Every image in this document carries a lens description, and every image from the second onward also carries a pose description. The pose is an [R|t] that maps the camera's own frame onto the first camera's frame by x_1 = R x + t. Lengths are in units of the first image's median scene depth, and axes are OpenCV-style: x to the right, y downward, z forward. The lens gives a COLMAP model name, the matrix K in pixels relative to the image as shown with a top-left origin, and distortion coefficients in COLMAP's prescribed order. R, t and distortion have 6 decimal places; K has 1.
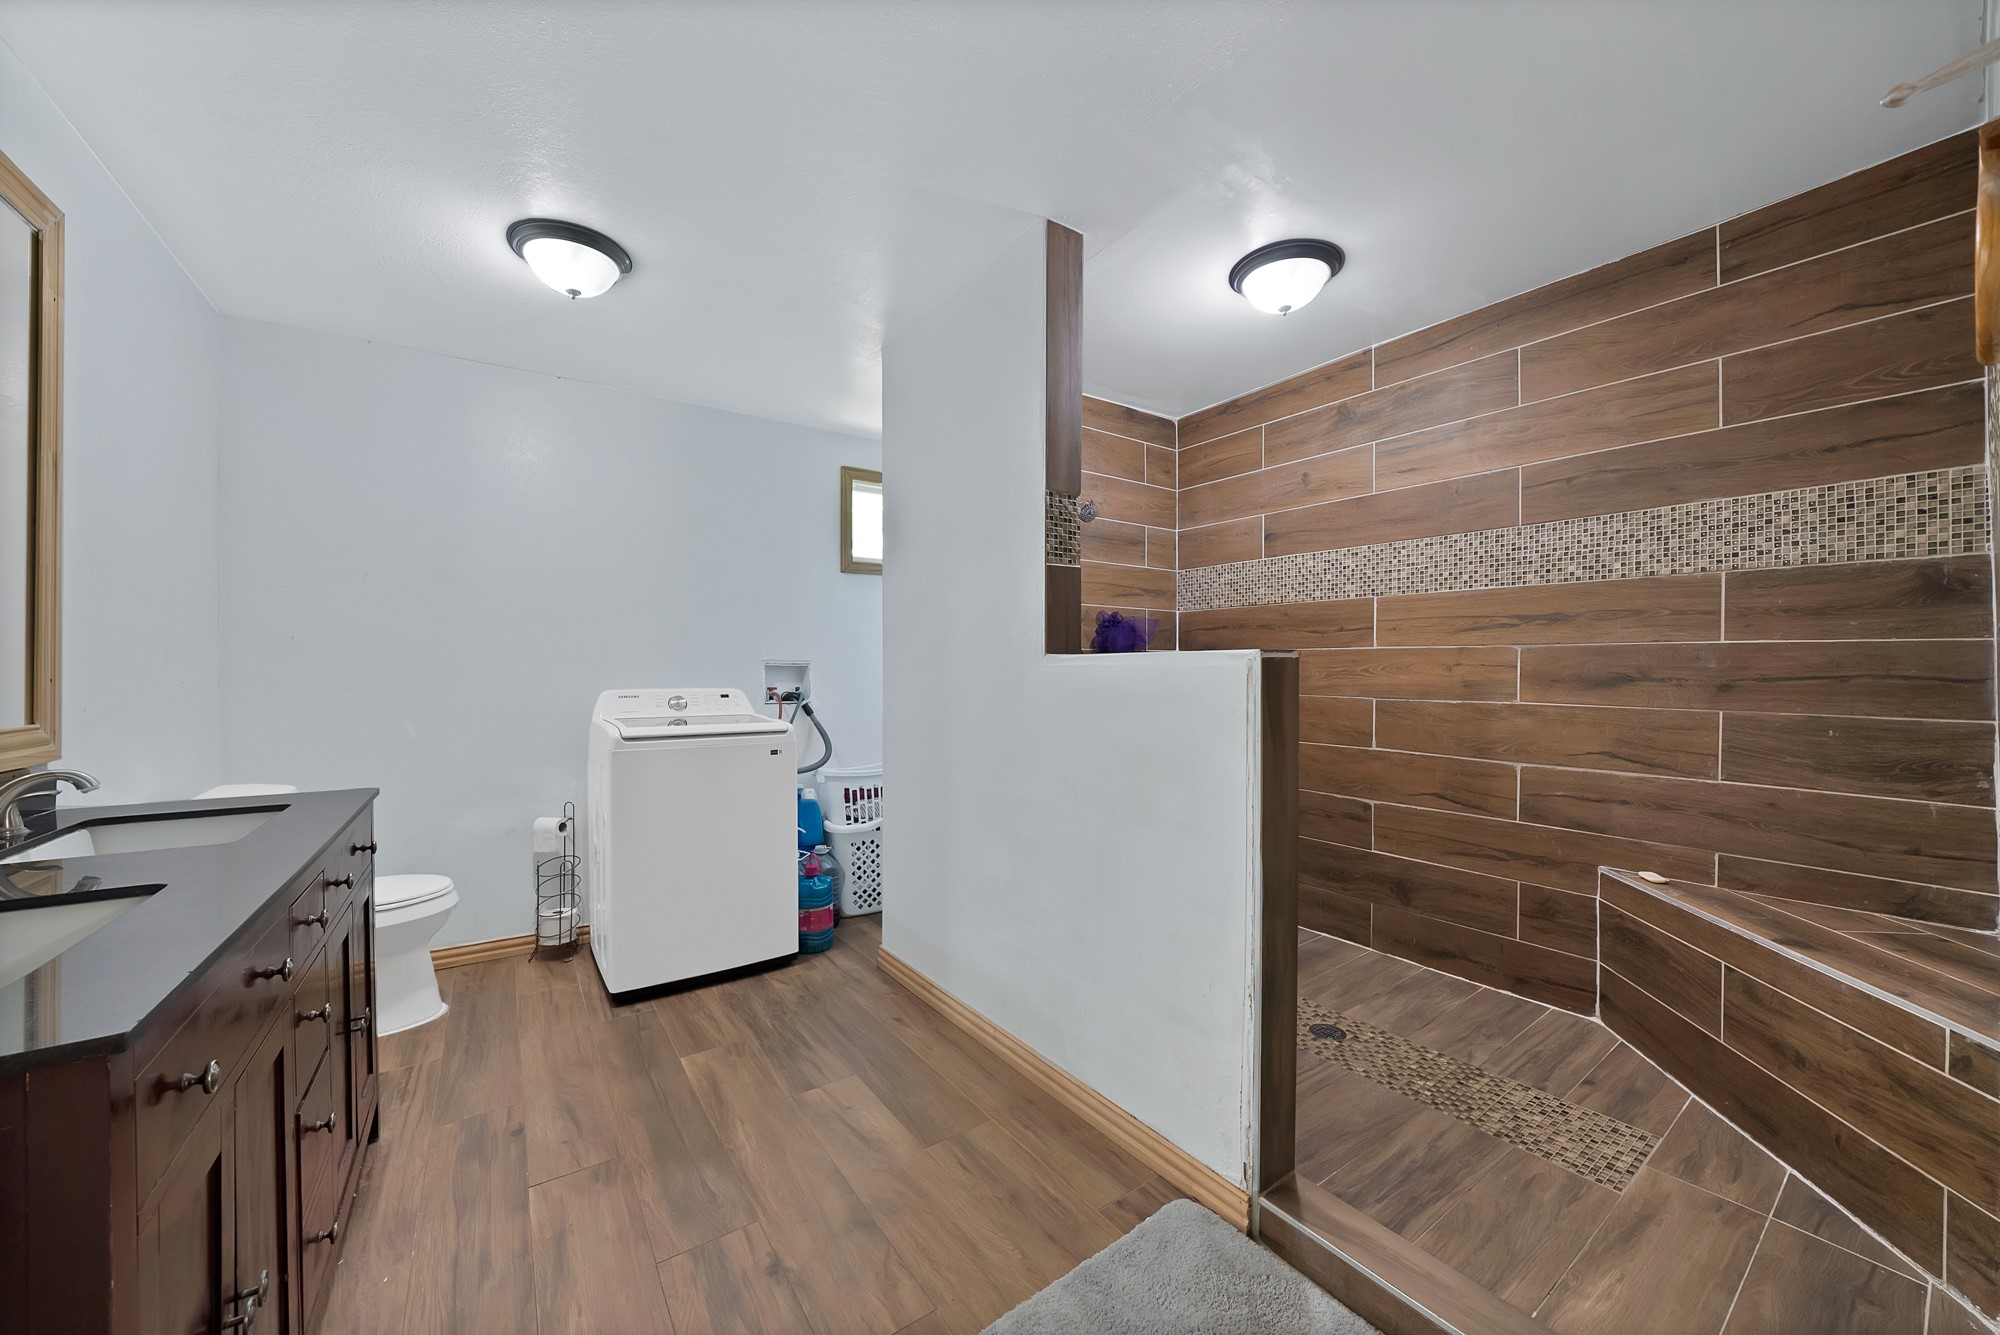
lens RADIAL K [[710.8, 0, 981.2], [0, 710.8, 667.6], [0, 0, 1]] dist [-0.022366, 0.001885]
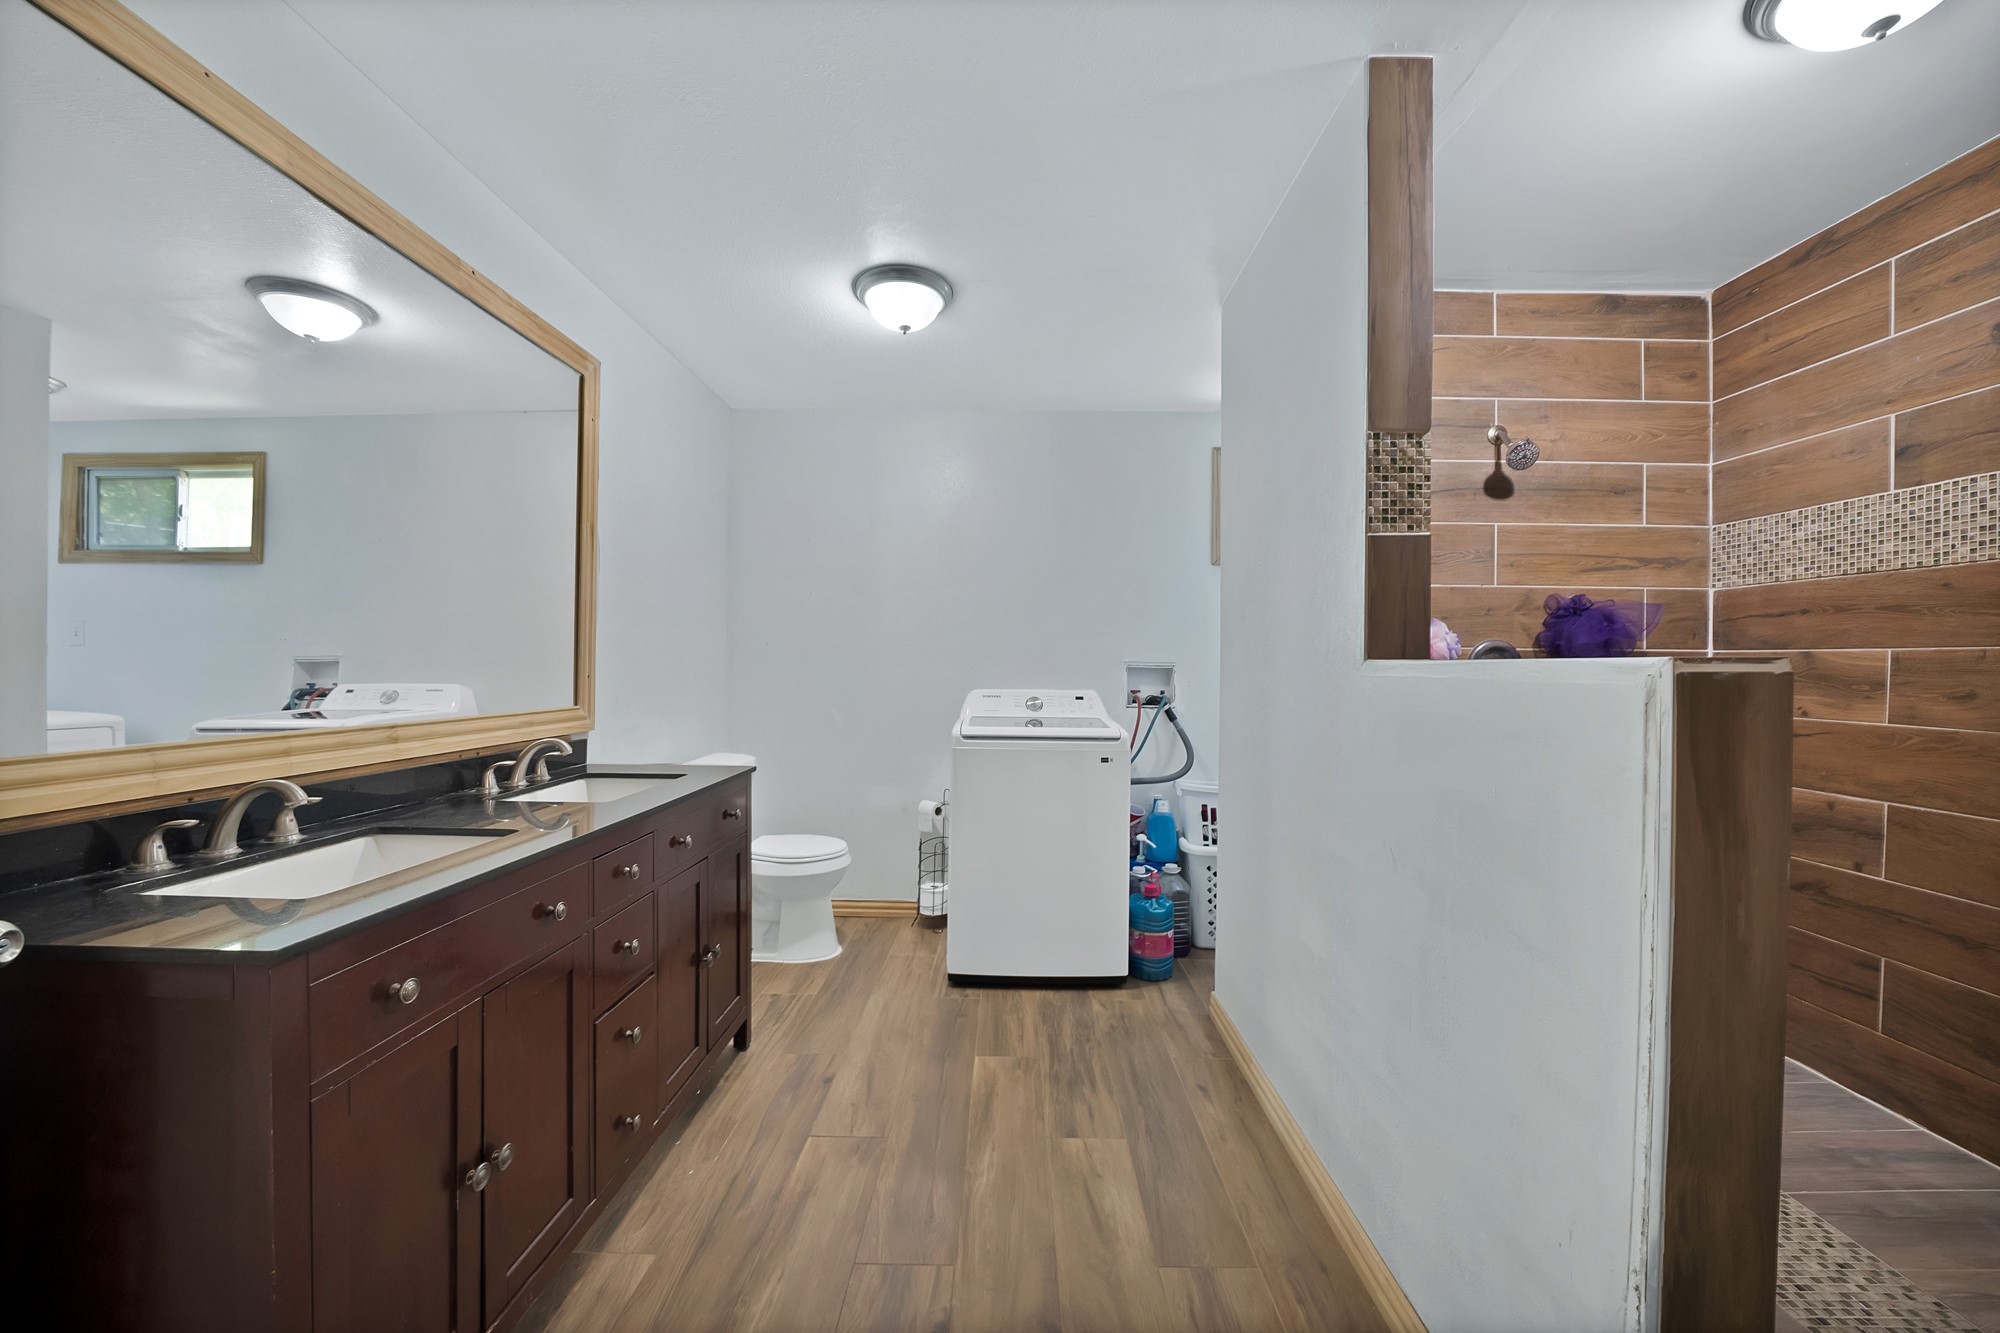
lens RADIAL K [[710.8, 0, 1010.0], [0, 710.8, 664.8], [0, 0, 1]] dist [-0.022366, 0.001885]
pose [[0.820163, 0.006885, -0.572088, 0.166987], [-0.007319, 0.999972, 0.001541, -0.009846], [0.572083, 0.002923, 0.820191, 0.166541]]
